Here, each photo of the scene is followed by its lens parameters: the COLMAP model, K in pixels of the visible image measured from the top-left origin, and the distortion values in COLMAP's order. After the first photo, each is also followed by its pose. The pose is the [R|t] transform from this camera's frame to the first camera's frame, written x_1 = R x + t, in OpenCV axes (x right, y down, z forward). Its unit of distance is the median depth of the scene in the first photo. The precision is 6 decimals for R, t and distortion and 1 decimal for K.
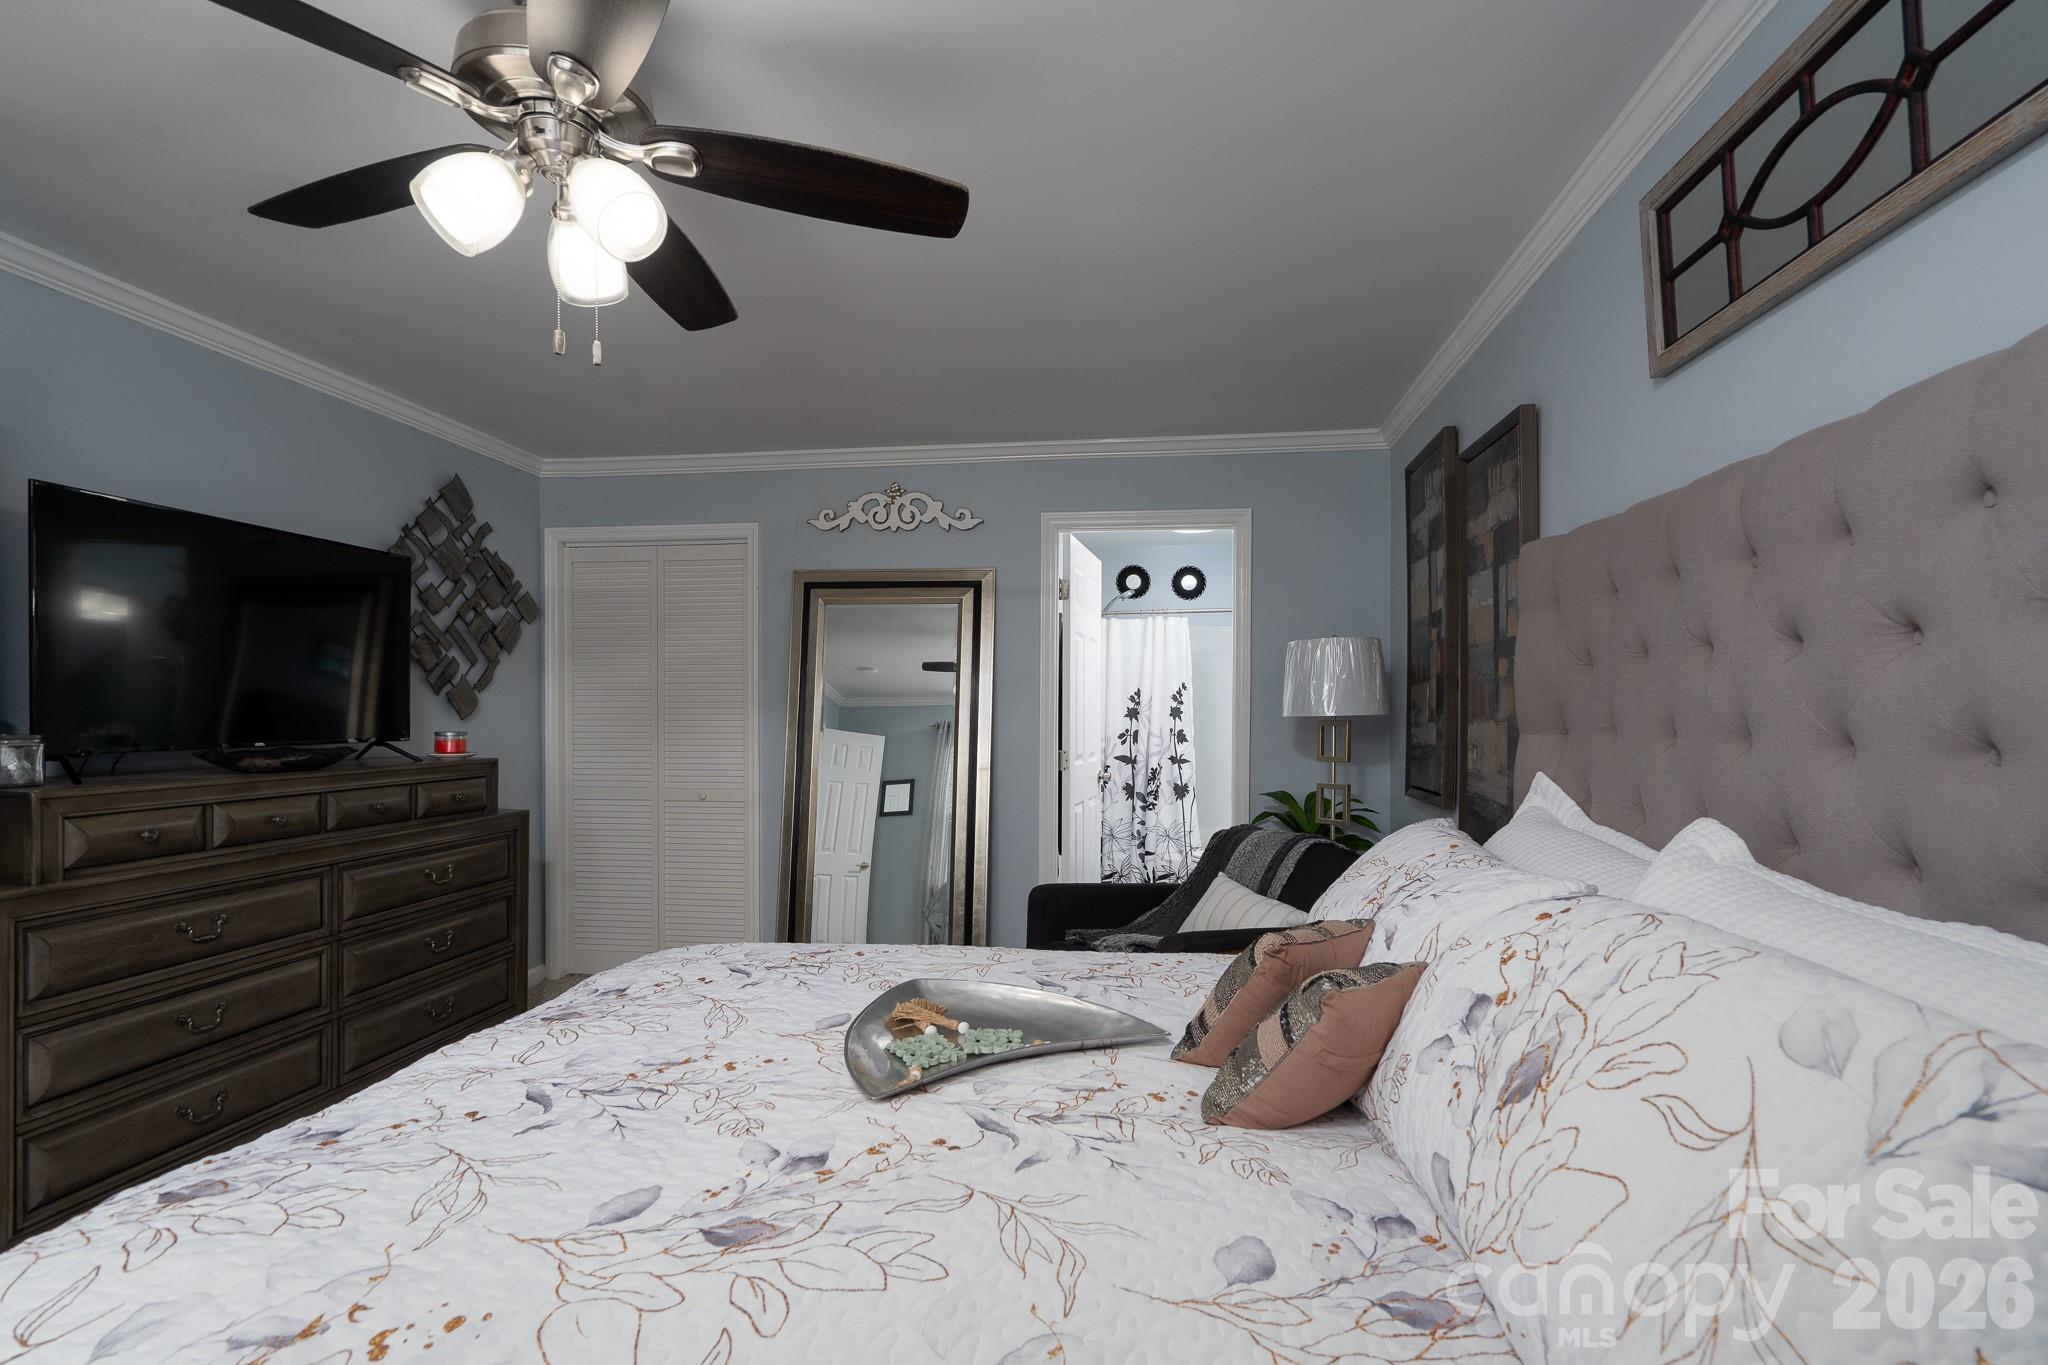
lens RADIAL K [[944.4, 0, 1027.6], [0, 944.4, 715.1], [0, 0, 1]] dist [-0.001174, -0.000310]
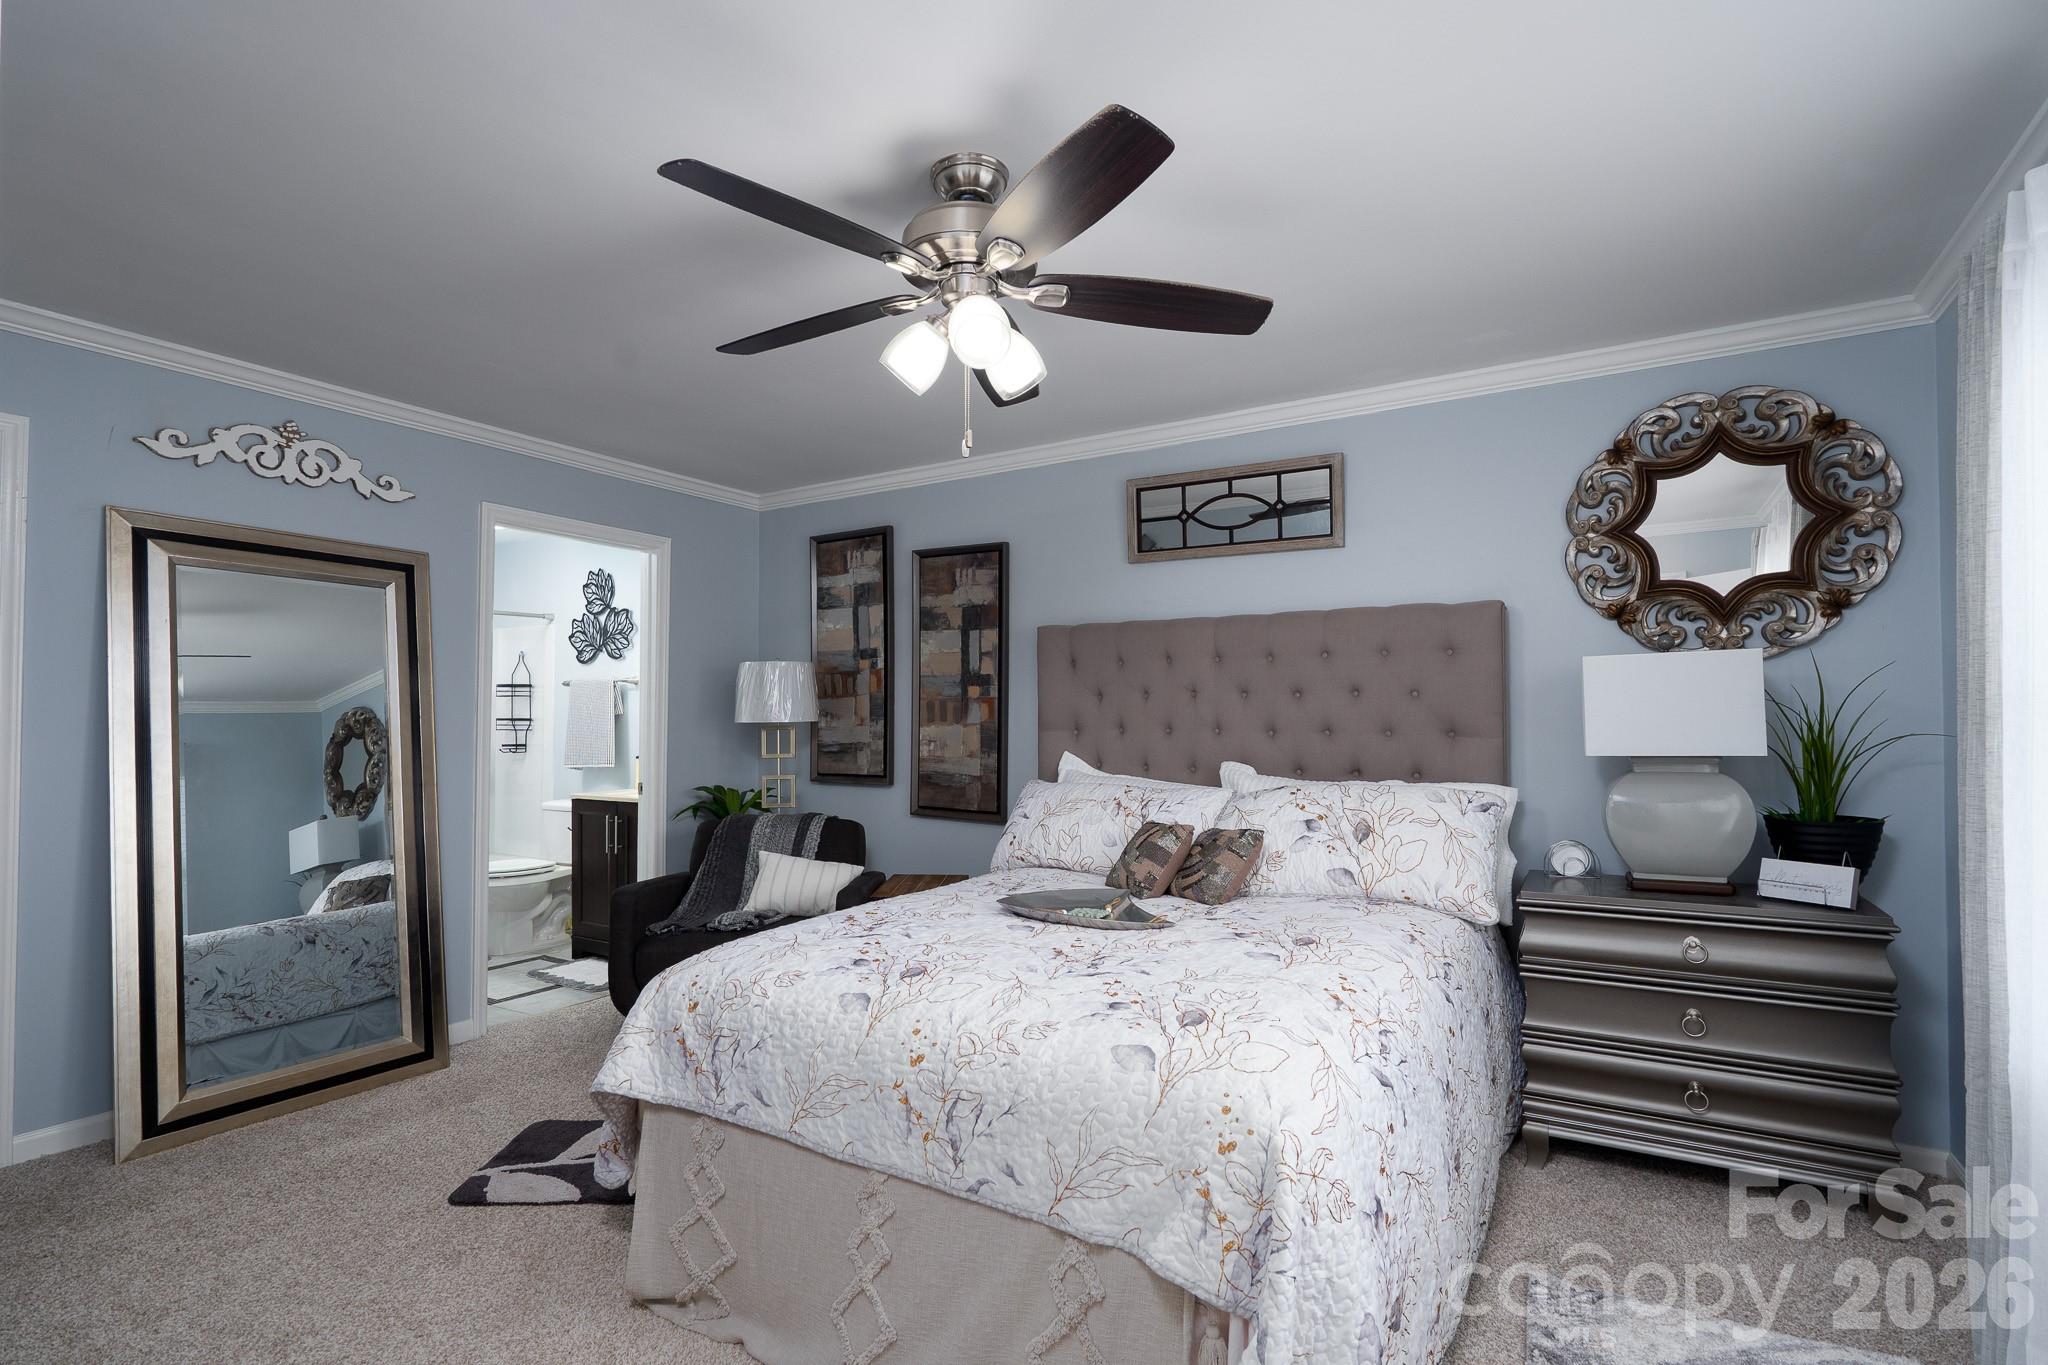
lens RADIAL K [[957.1, 0, 1022.7], [0, 957.1, 694.4], [0, 0, 1]] dist [-0.001942, 0.000264]
pose [[0.425287, 0.025435, 0.904701, -0.419462], [-0.001815, 0.999627, -0.027250, -0.001562], [-0.905057, 0.009947, 0.425174, 0.091475]]
